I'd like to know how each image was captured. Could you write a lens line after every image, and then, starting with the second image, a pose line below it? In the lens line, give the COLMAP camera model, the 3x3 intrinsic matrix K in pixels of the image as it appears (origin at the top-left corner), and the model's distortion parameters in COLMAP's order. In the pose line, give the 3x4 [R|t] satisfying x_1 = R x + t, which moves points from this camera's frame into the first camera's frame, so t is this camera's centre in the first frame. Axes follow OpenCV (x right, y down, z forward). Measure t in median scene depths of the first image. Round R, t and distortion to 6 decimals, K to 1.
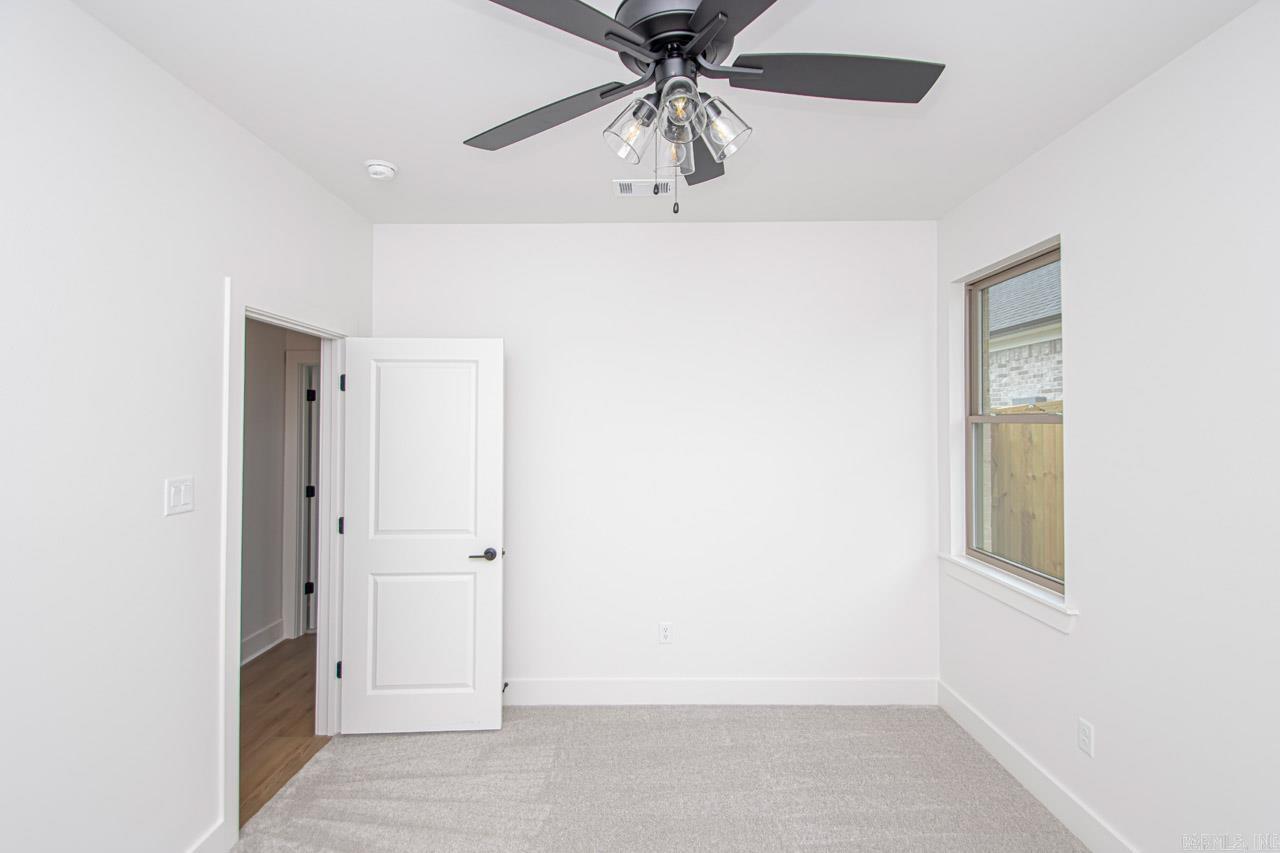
lens RADIAL K [[603.7, 0, 659.2], [0, 603.7, 418.3], [0, 0, 1]] dist [0.019106, -0.016148]
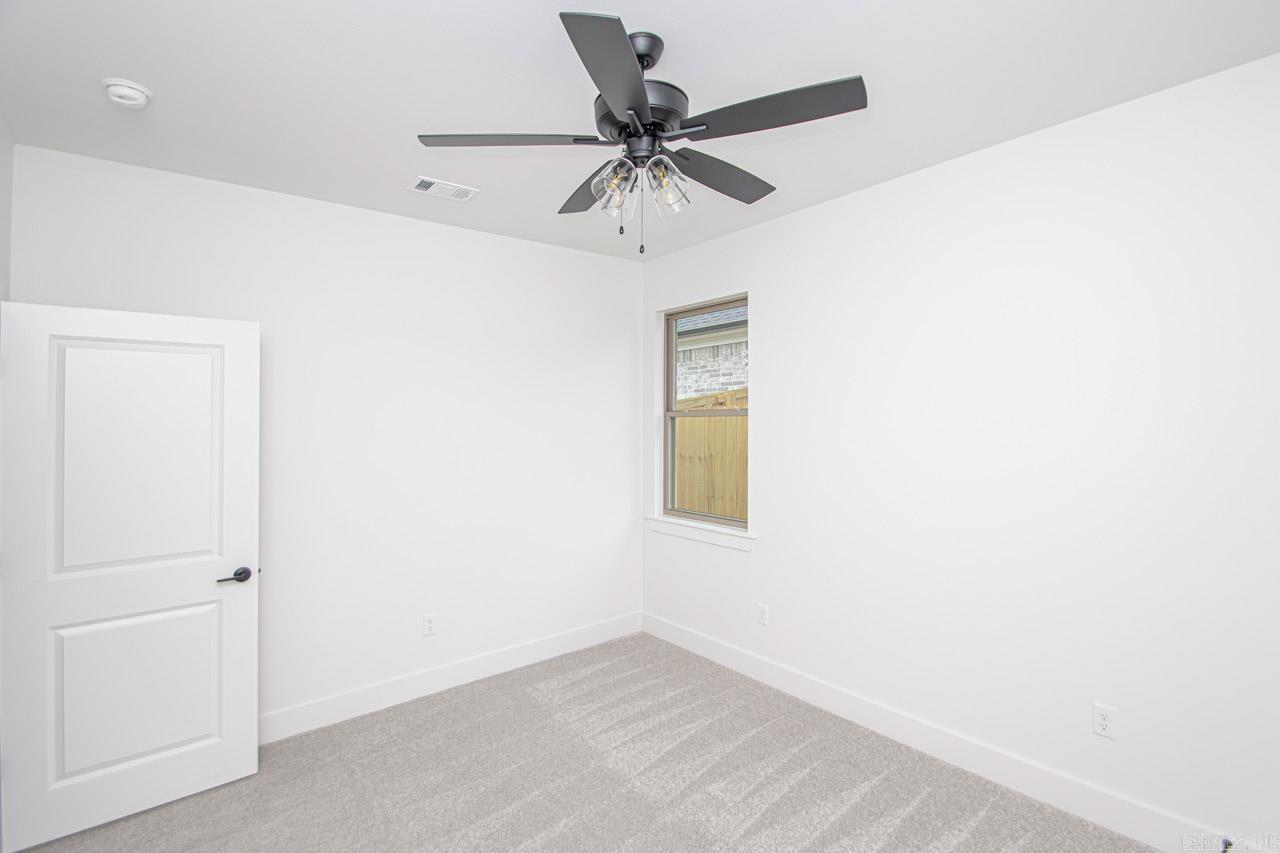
lens RADIAL K [[591.8, 0, 642.9], [0, 591.8, 432.2], [0, 0, 1]] dist [0.029438, -0.026731]
pose [[0.781422, -0.022663, 0.623592, -0.358571], [0.008589, 0.999636, 0.025567, 0.007456], [-0.623944, -0.014622, 0.781332, -0.005786]]
